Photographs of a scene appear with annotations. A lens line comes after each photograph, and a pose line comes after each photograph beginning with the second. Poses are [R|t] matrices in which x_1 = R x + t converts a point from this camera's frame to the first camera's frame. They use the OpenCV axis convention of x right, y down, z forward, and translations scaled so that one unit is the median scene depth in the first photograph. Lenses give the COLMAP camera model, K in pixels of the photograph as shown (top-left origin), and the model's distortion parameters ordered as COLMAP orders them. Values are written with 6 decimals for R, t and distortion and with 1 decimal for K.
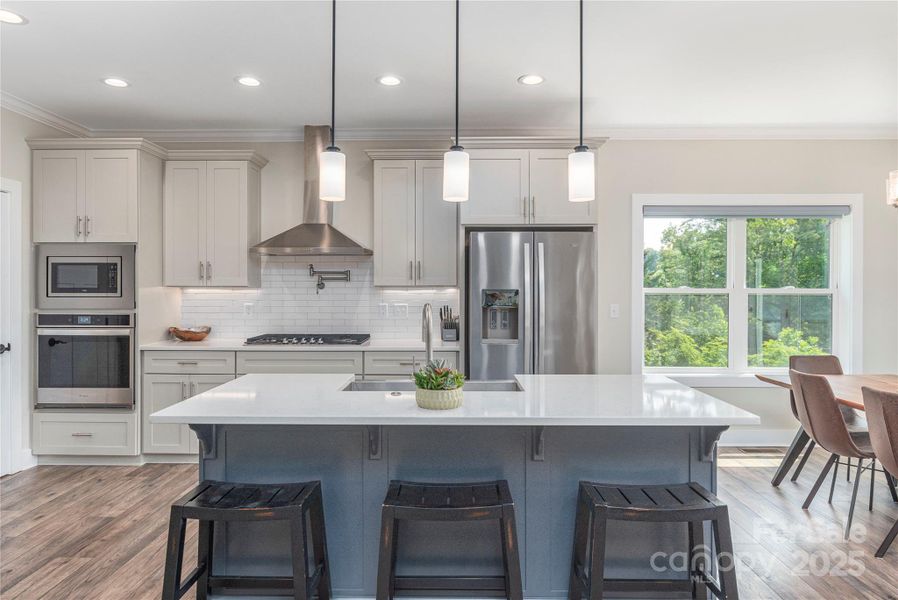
lens RADIAL K [[552.5, 0, 448.3], [0, 552.5, 288.9], [0, 0, 1]] dist [0.000418, -0.000932]
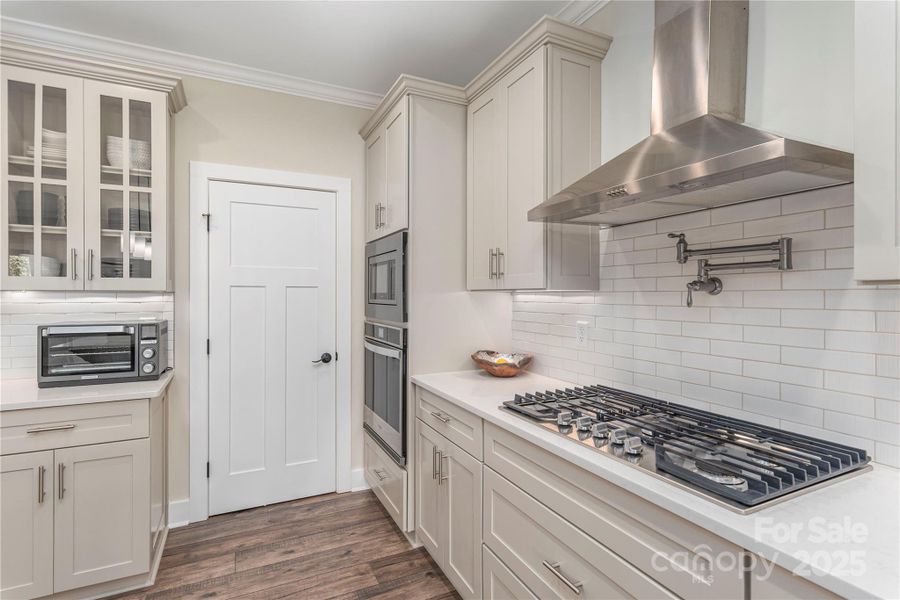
lens RADIAL K [[440.9, 0, 447.4], [0, 440.9, 296.7], [0, 0, 1]] dist [-0.001054, -0.000174]
pose [[0.447244, 0.001252, -0.894411, -0.037601], [-0.000065, 0.999999, 0.001367, 0.001739], [0.894412, -0.000553, 0.447244, 0.740738]]
